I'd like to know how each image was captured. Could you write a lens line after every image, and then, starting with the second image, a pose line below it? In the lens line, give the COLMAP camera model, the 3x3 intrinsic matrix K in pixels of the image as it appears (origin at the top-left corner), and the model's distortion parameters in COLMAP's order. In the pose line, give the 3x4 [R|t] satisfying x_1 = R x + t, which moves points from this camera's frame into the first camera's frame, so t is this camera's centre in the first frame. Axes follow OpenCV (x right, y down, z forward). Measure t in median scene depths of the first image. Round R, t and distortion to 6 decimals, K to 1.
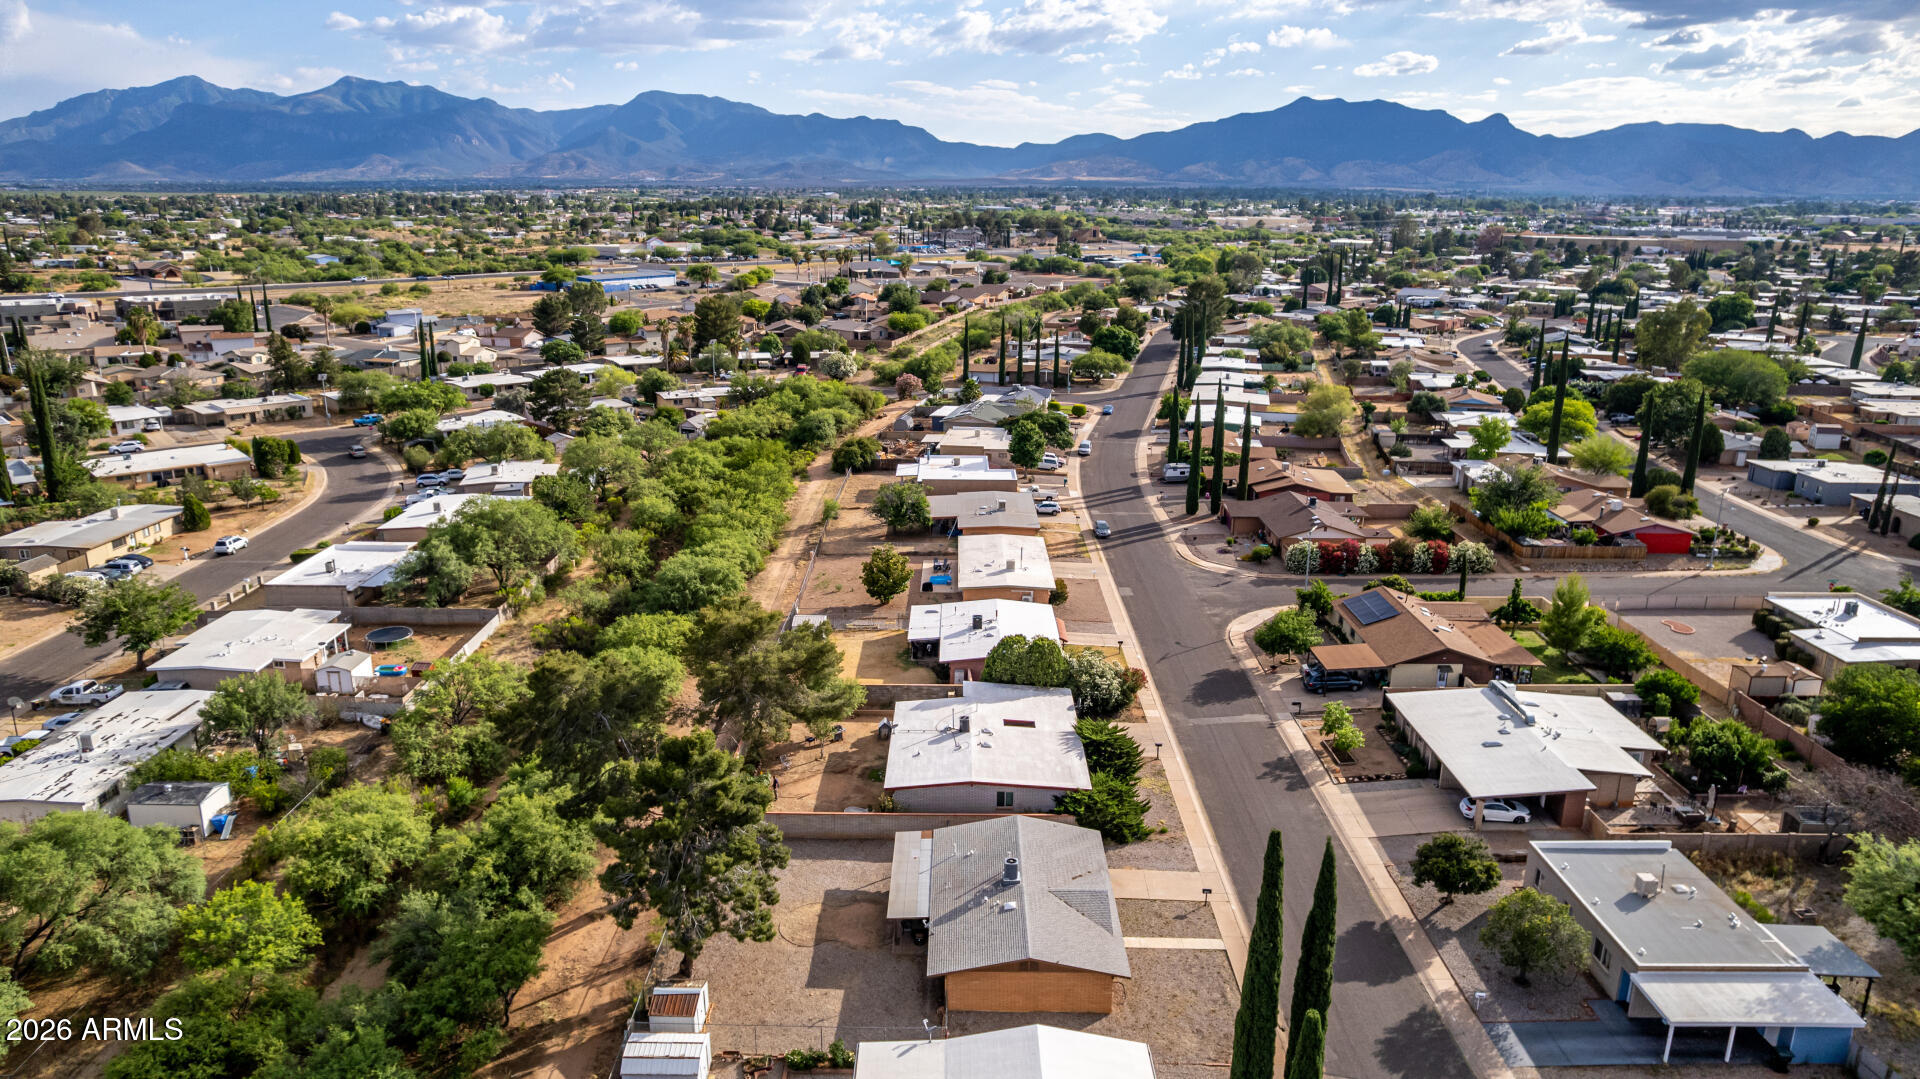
lens RADIAL K [[1217.3, 0, 957.3], [0, 1217.3, 518.0], [0, 0, 1]] dist [-0.069759, 0.059054]
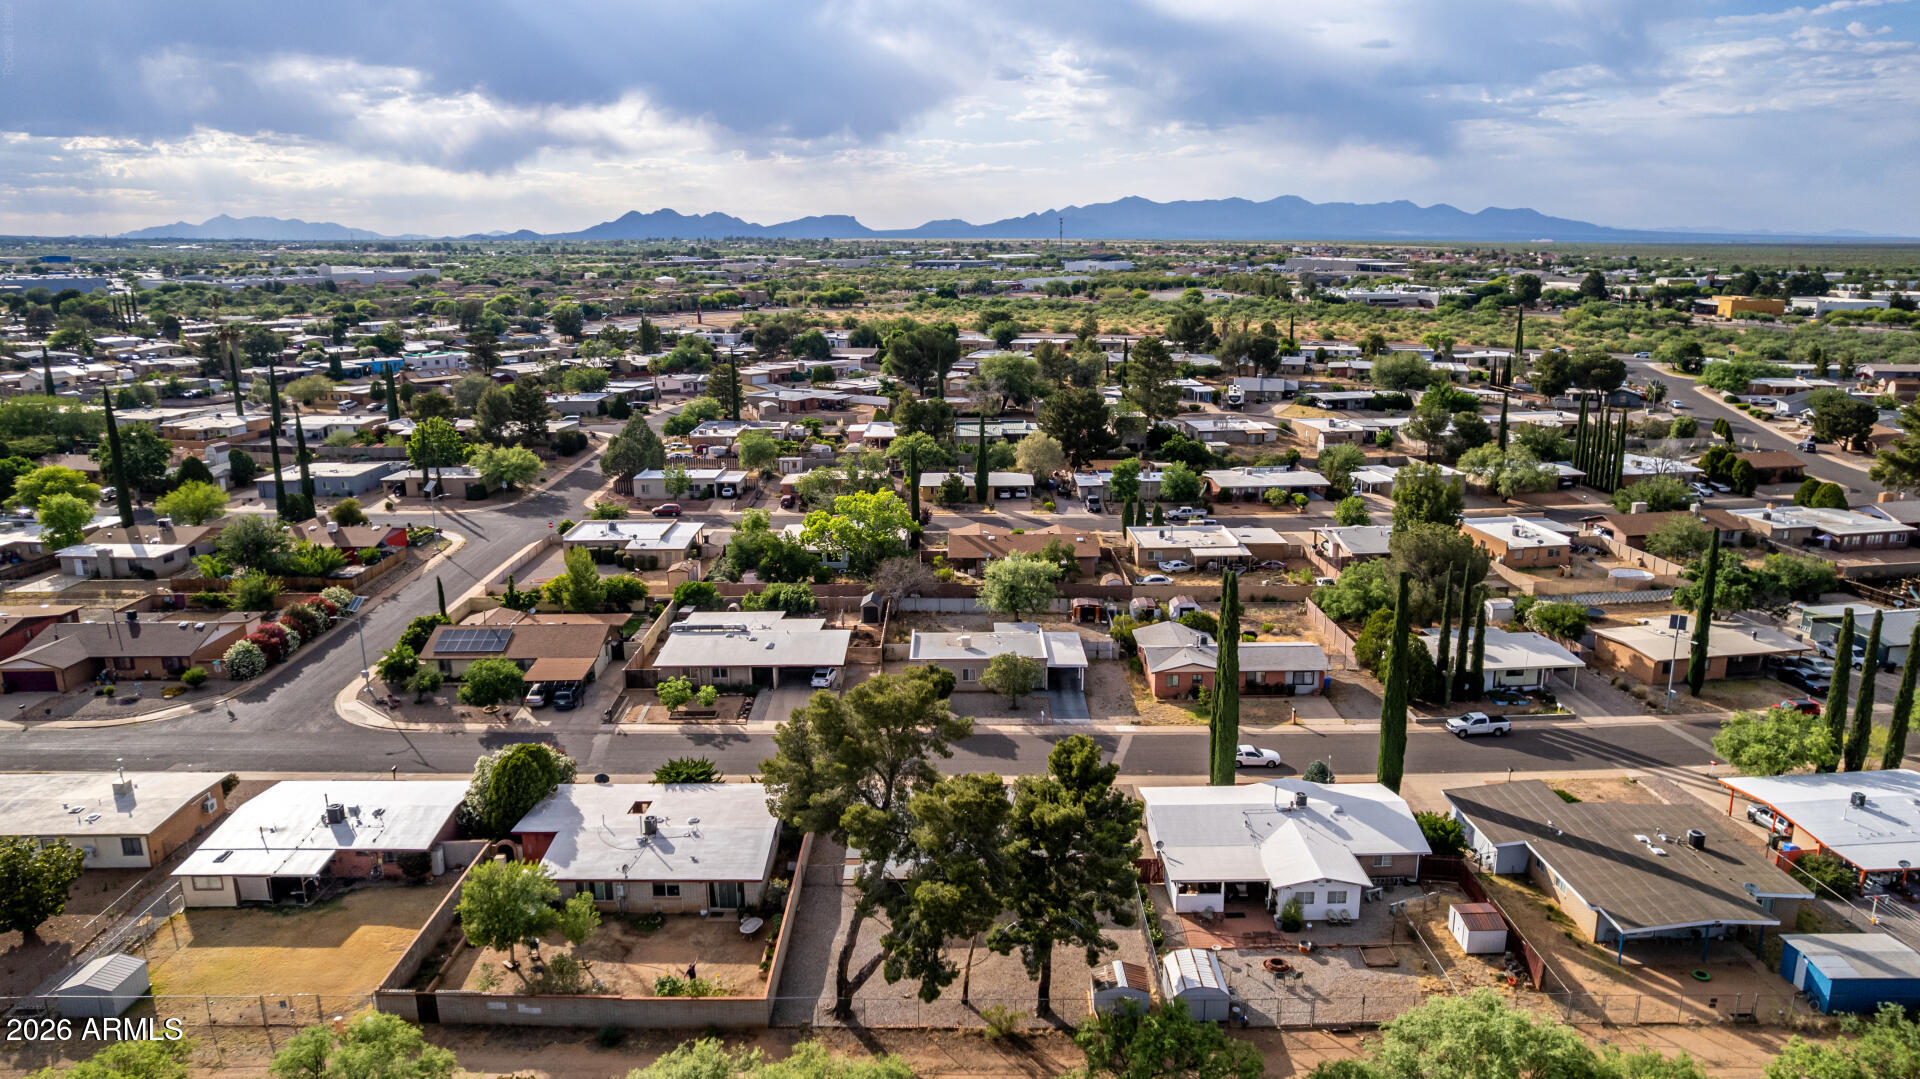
lens RADIAL K [[1262.1, 0, 950.1], [0, 1262.1, 545.4], [0, 0, 1]] dist [-0.069986, 0.051169]
pose [[0.006702, -0.249090, 0.968457, -0.439125], [0.266069, 0.934012, 0.238389, -0.097052], [-0.963931, 0.256079, 0.072535, 0.351425]]
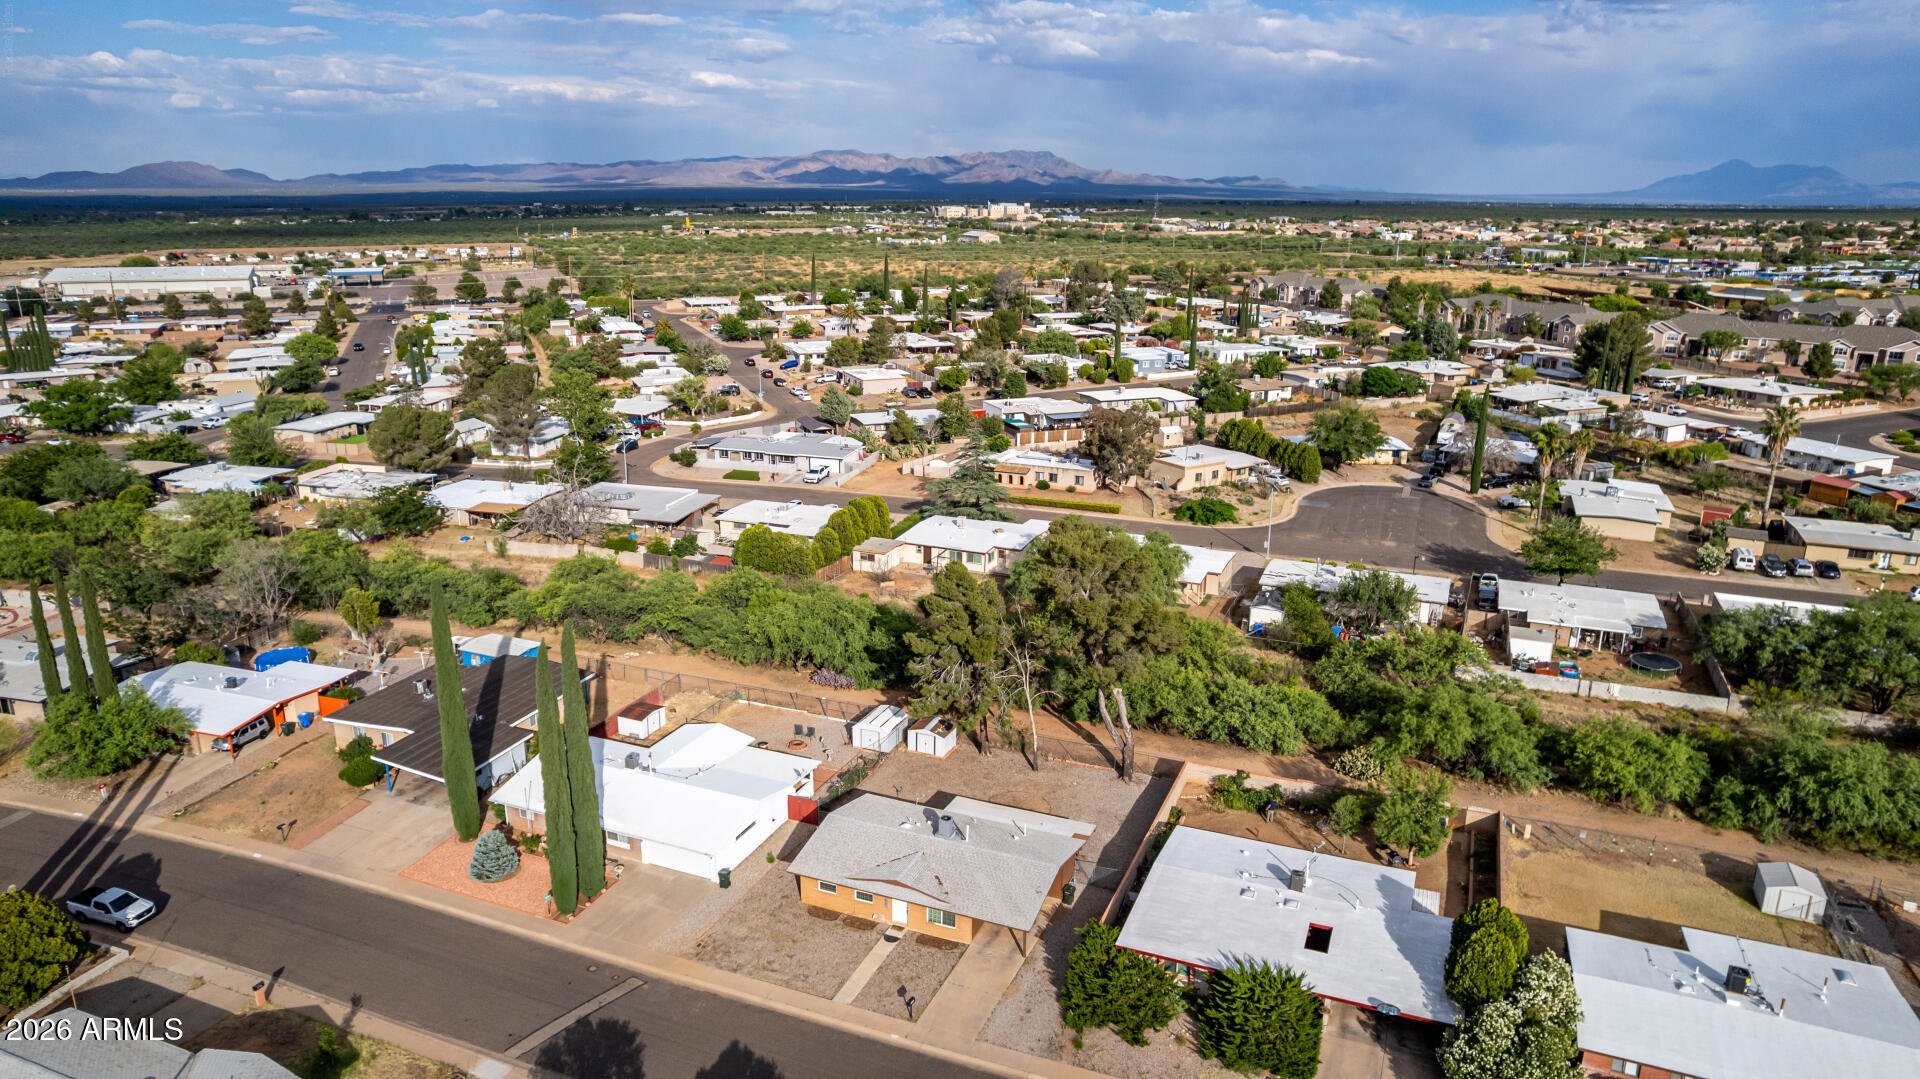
lens RADIAL K [[1223.9, 0, 963.6], [0, 1223.9, 541.1], [0, 0, 1]] dist [-0.074692, 0.061065]
pose [[-0.380526, 0.247285, -0.891095, 0.379235], [-0.247506, 0.901199, 0.355782, -0.129308], [0.891034, 0.355936, -0.281725, 0.500818]]
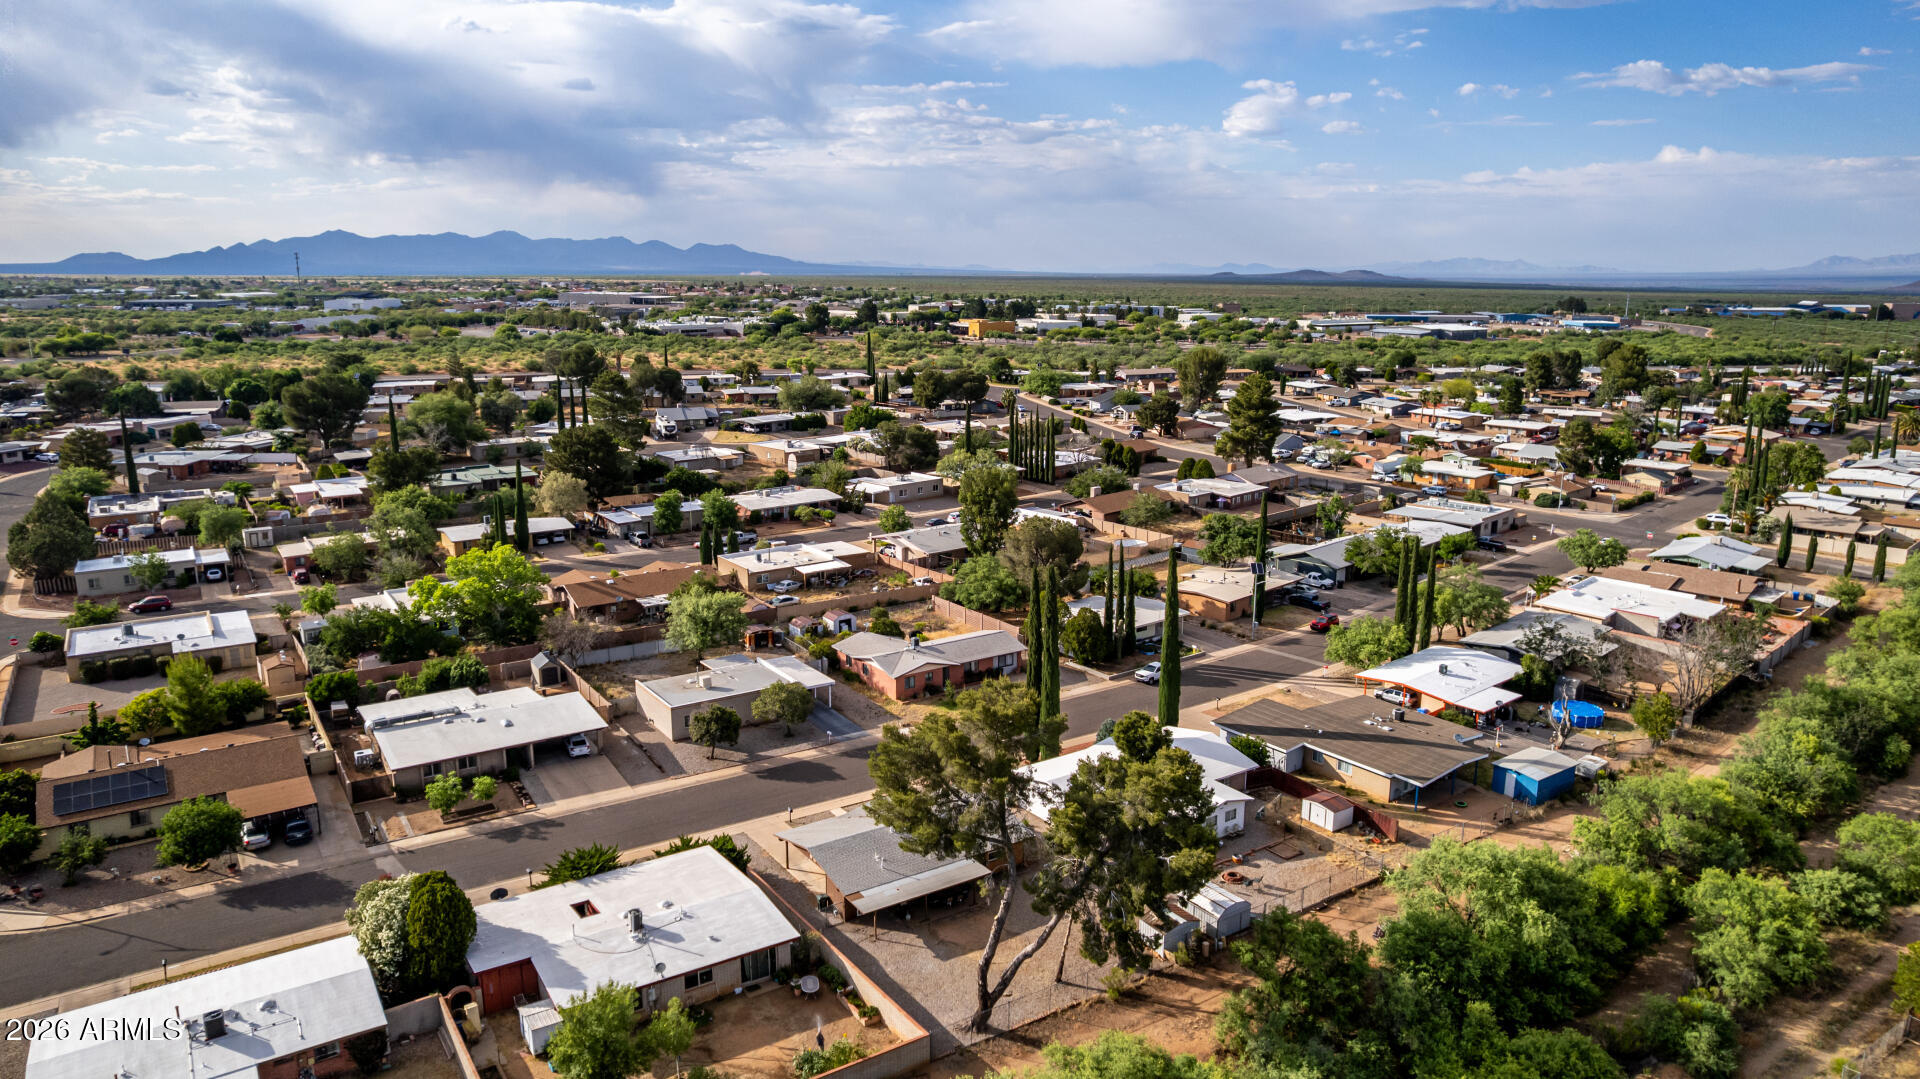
lens RADIAL K [[1245.0, 0, 951.8], [0, 1245.0, 537.4], [0, 0, 1]] dist [-0.072055, 0.058765]
pose [[-0.555528, -0.187056, 0.810184, -0.380366], [0.207581, 0.912316, 0.352971, -0.161013], [-0.805170, 0.364265, -0.467988, 0.590462]]
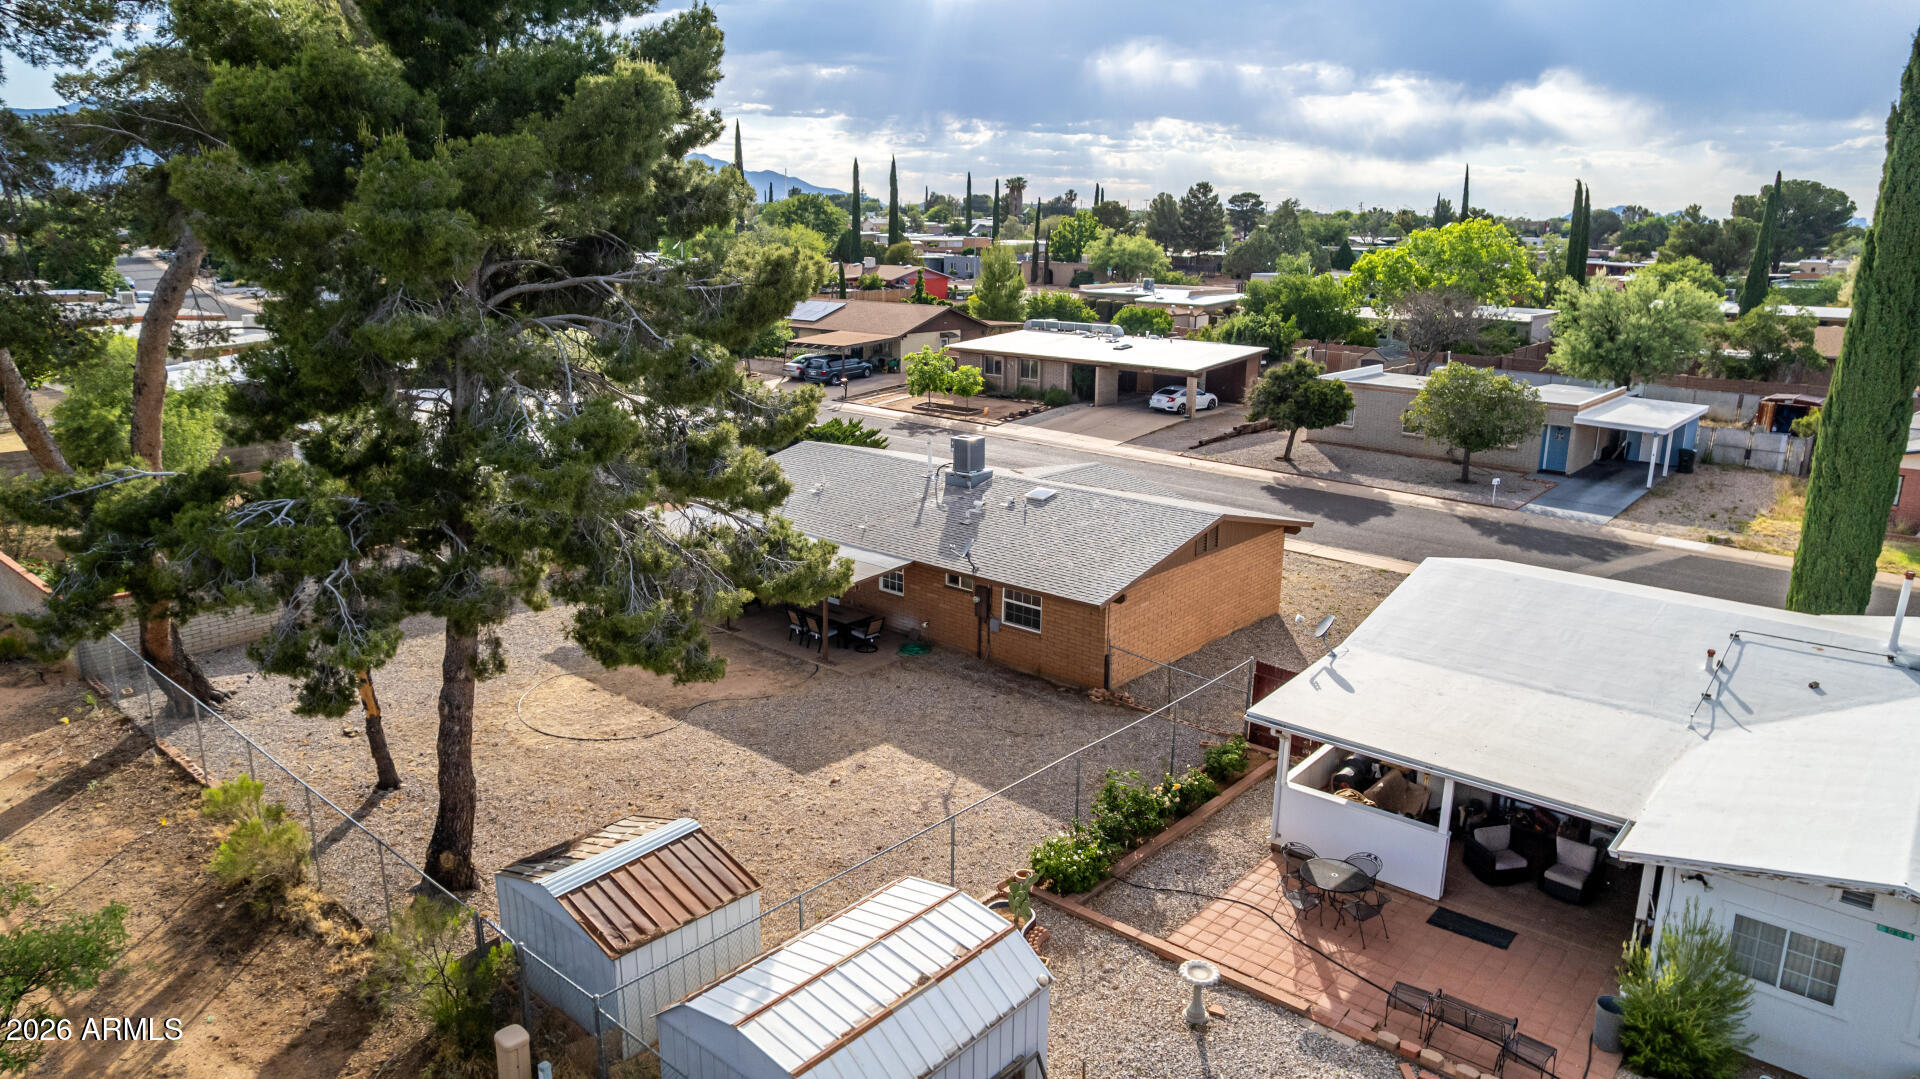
lens RADIAL K [[1233.5, 0, 960.0], [0, 1233.5, 539.5], [0, 0, 1]] dist [-0.072211, 0.056142]
pose [[0.654356, -0.191072, 0.731649, -0.132103], [0.186793, 0.978409, 0.088455, 0.114198], [-0.732753, 0.078786, 0.675919, 0.274454]]
